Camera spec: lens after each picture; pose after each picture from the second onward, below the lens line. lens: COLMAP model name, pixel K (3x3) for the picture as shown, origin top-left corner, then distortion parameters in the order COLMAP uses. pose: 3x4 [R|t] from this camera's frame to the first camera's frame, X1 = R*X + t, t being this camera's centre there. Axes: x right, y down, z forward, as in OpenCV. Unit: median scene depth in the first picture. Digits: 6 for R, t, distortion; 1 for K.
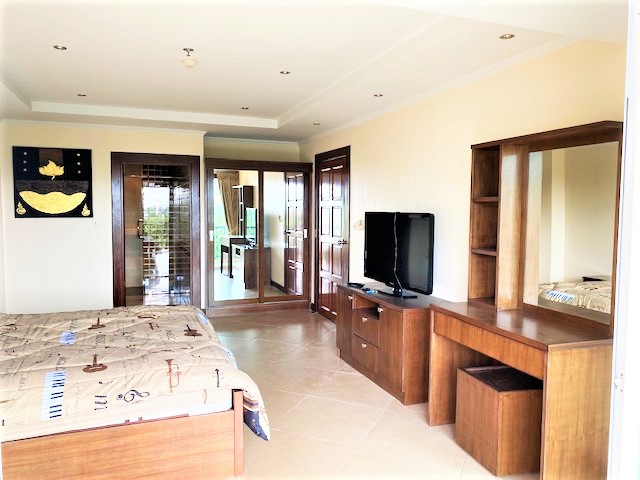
lens RADIAL K [[489.2, 0, 321.2], [0, 489.2, 236.7], [0, 0, 1]] dist [0.036995, -0.054672]
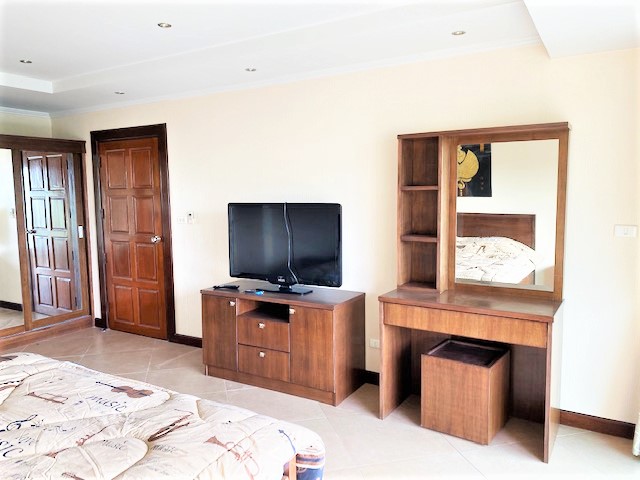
lens RADIAL K [[489.2, 0, 315.7], [0, 489.2, 235.2], [0, 0, 1]] dist [0.036995, -0.054672]
pose [[0.785232, -0.073369, 0.614840, -0.322459], [0.054767, 0.997293, 0.049063, -0.027211], [-0.616775, -0.004853, 0.787124, 0.214713]]
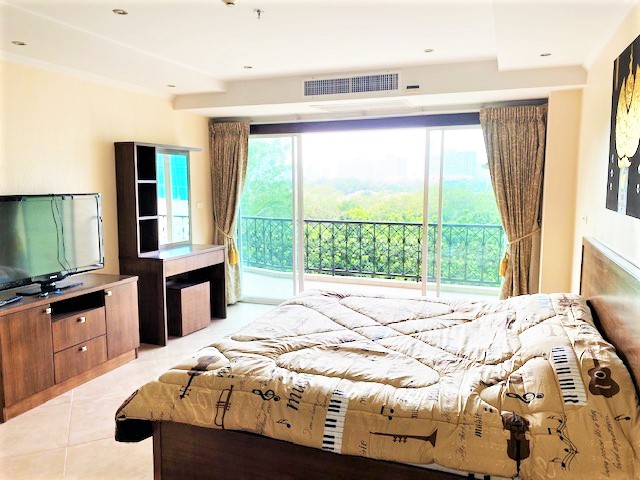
lens RADIAL K [[489.2, 0, 321.2], [0, 489.2, 238.9], [0, 0, 1]] dist [0.036995, -0.054672]
pose [[-0.750858, -0.085133, 0.654954, -0.688069], [0.030366, 0.986159, 0.162997, -0.086755], [-0.659766, 0.142276, -0.737880, 1.179531]]
